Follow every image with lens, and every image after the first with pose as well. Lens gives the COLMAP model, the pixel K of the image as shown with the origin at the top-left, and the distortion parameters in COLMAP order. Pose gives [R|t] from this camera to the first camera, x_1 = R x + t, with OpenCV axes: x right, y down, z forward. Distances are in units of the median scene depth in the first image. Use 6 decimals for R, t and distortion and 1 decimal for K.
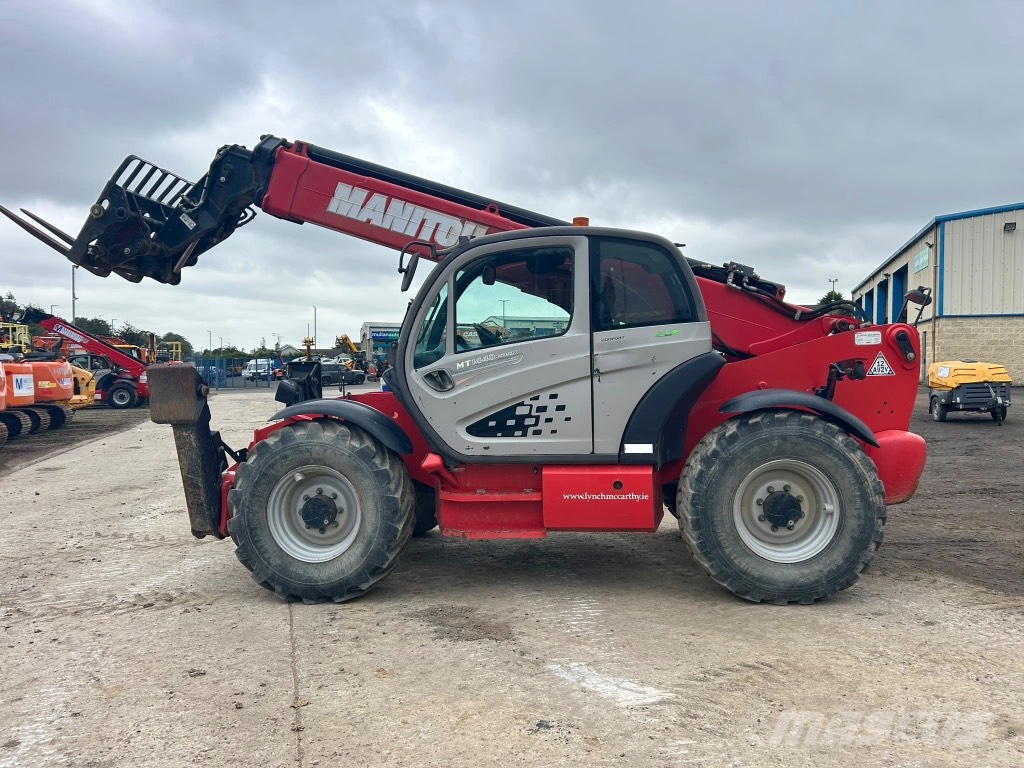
lens RADIAL K [[768.1, 0, 517.8], [0, 768.1, 393.1], [0, 0, 1]] dist [0.065142, -0.074726]
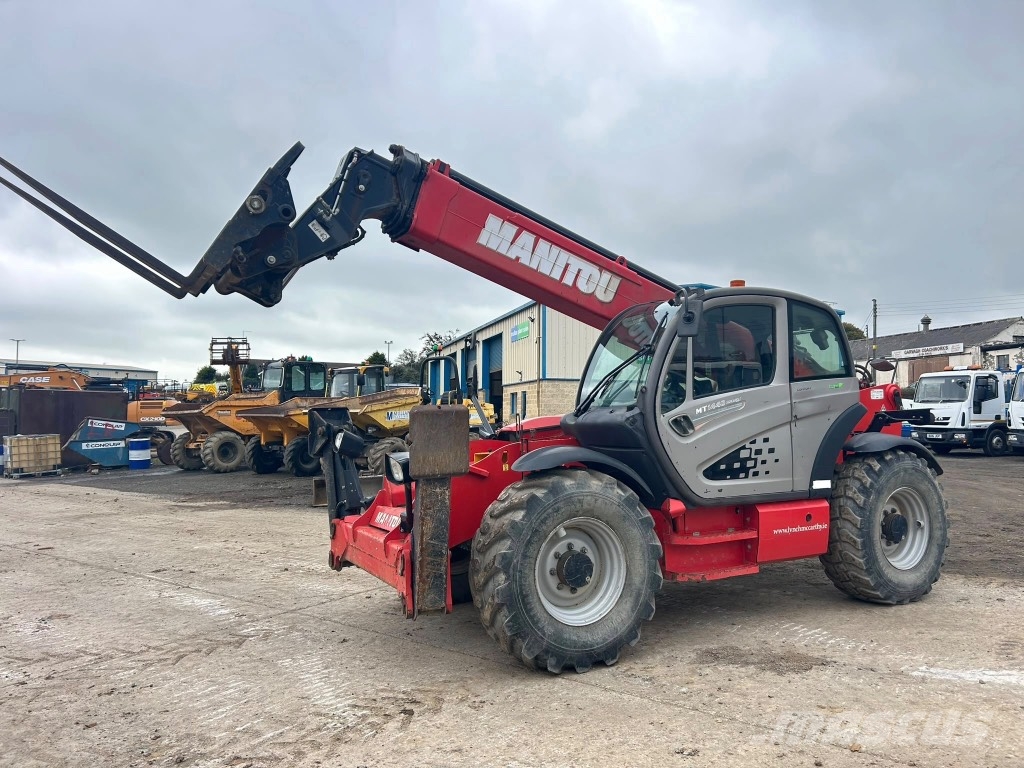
lens RADIAL K [[768.1, 0, 520.0], [0, 768.1, 397.9], [0, 0, 1]] dist [0.065142, -0.074726]
pose [[0.826027, 0.020321, 0.563263, -0.860401], [0.016511, 0.998048, -0.060221, 0.004672], [-0.563388, 0.059045, 0.824080, 0.279214]]
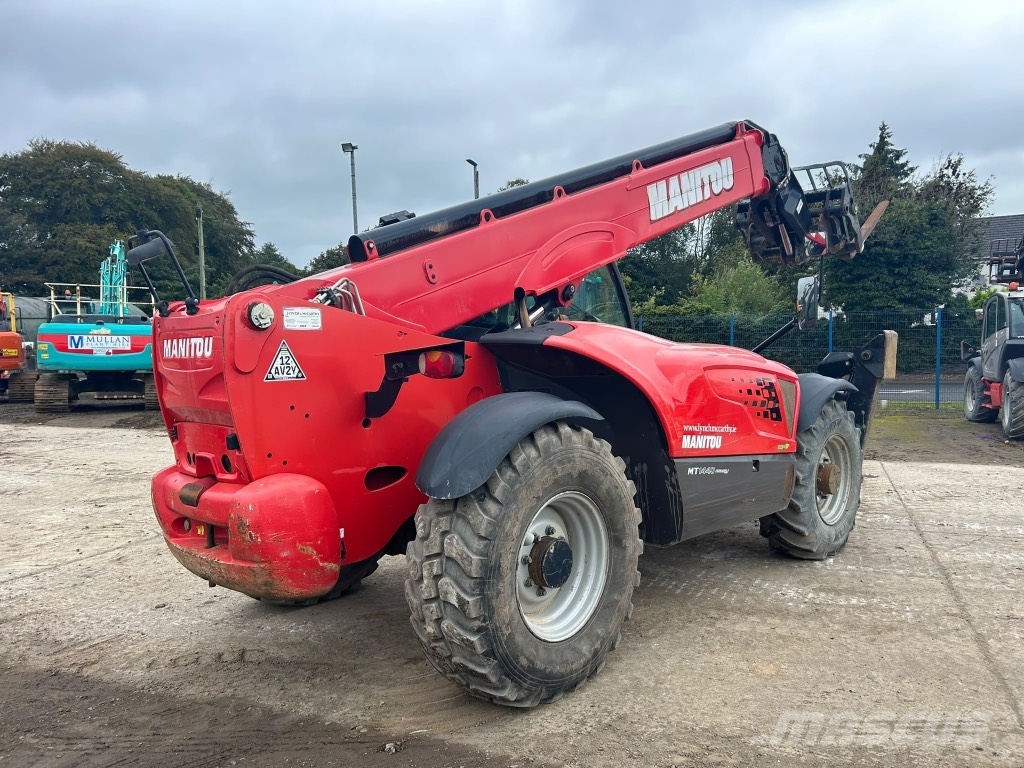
lens RADIAL K [[768.1, 0, 520.5], [0, 768.1, 389.0], [0, 0, 1]] dist [0.065142, -0.074726]
pose [[-0.617725, 0.074196, -0.782886, 0.909990], [0.000840, 0.995601, 0.093693, -0.083323], [0.786394, 0.057219, -0.615070, 1.779651]]
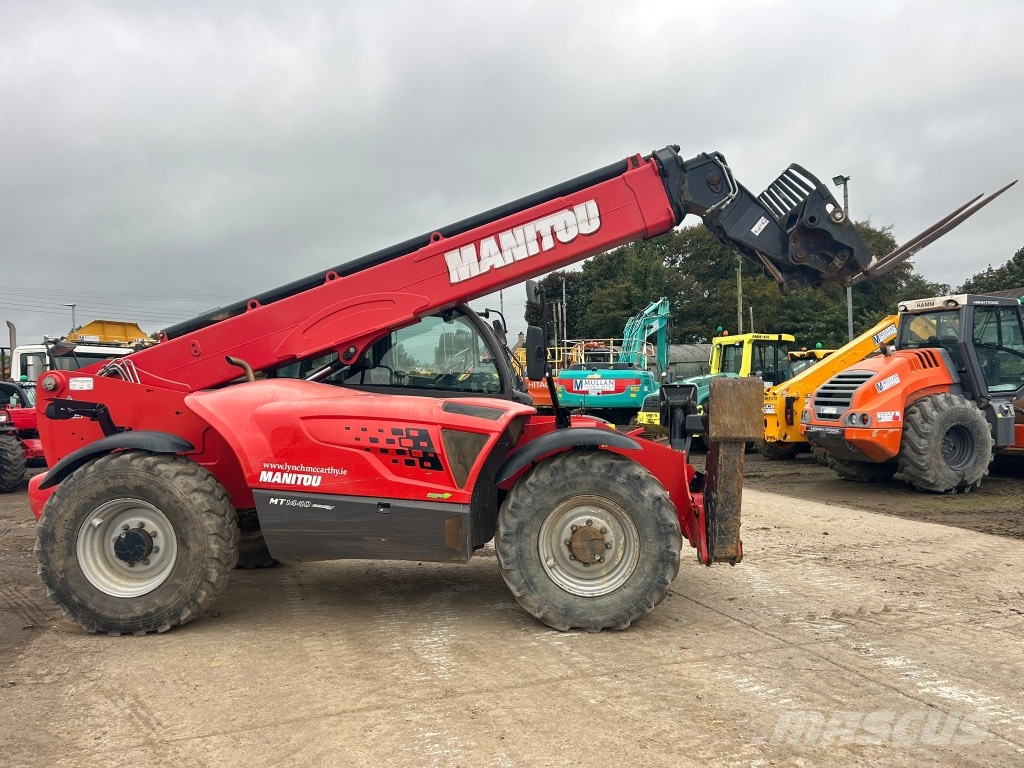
lens RADIAL K [[768.1, 0, 523.2], [0, 768.1, 387.6], [0, 0, 1]] dist [0.065142, -0.074726]
pose [[-0.997648, 0.037544, -0.057343, -0.089577], [0.036002, 0.998968, 0.027682, -0.084118], [0.058323, 0.025552, -0.997971, 2.435152]]
